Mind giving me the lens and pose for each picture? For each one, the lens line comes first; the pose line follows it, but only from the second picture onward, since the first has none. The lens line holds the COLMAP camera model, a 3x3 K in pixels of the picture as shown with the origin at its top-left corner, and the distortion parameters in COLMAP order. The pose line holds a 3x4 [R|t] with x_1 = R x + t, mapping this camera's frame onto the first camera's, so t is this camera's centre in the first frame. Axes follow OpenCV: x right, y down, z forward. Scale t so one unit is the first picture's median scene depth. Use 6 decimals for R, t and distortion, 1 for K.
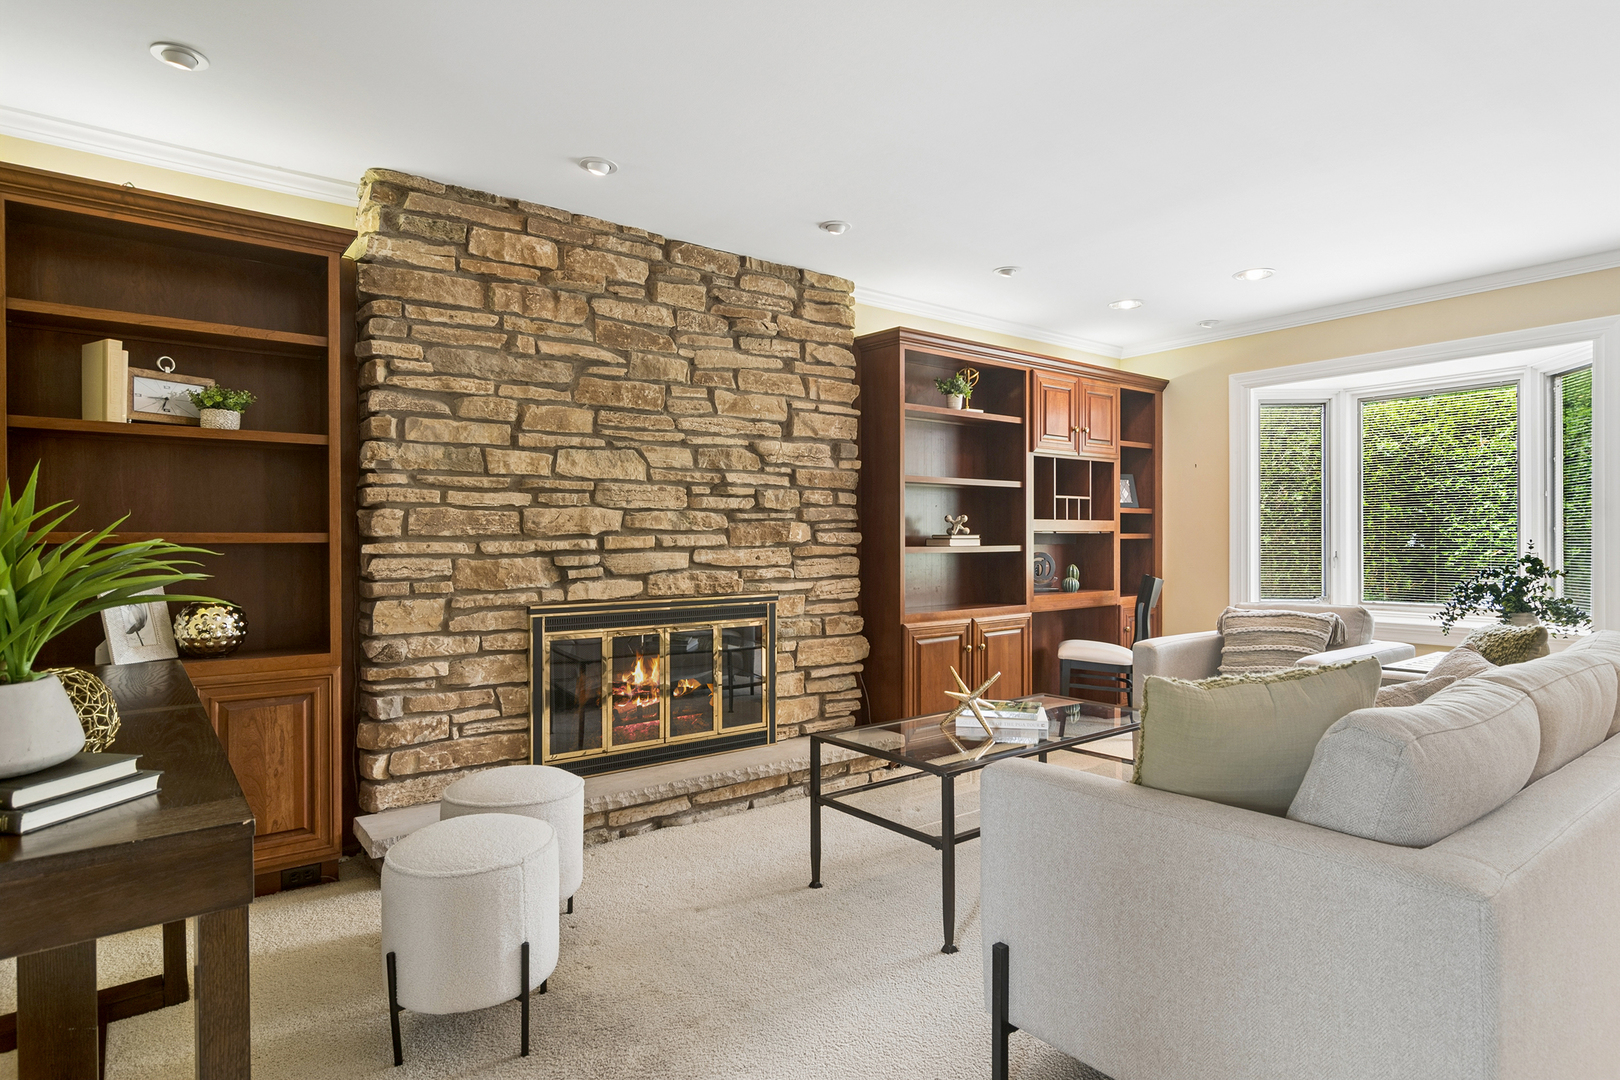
lens RADIAL K [[882.5, 0, 809.1], [0, 882.5, 541.5], [0, 0, 1]] dist [0.003150, -0.000917]
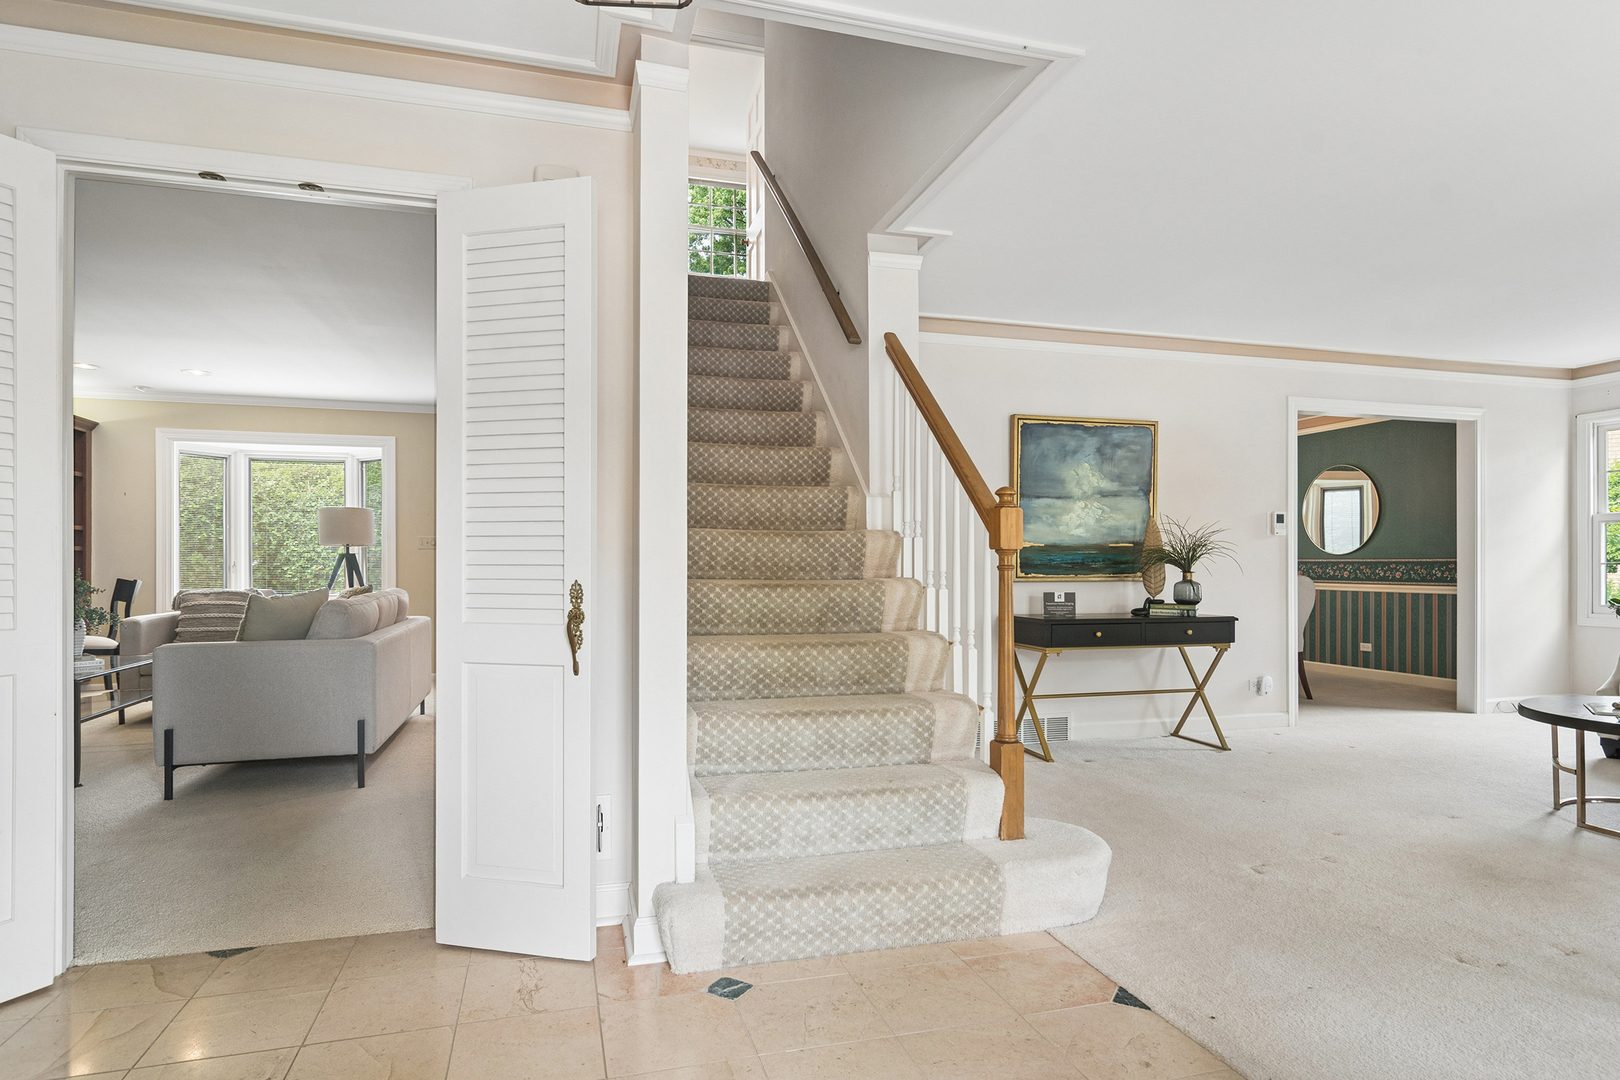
lens RADIAL K [[882.5, 0, 805.8], [0, 882.5, 554.6], [0, 0, 1]] dist [0.003150, -0.000917]
pose [[0.373004, 0.017881, 0.927658, -0.837164], [-0.003654, 0.999835, -0.017802, 0.047228], [-0.927823, 0.003250, 0.373007, -0.869391]]
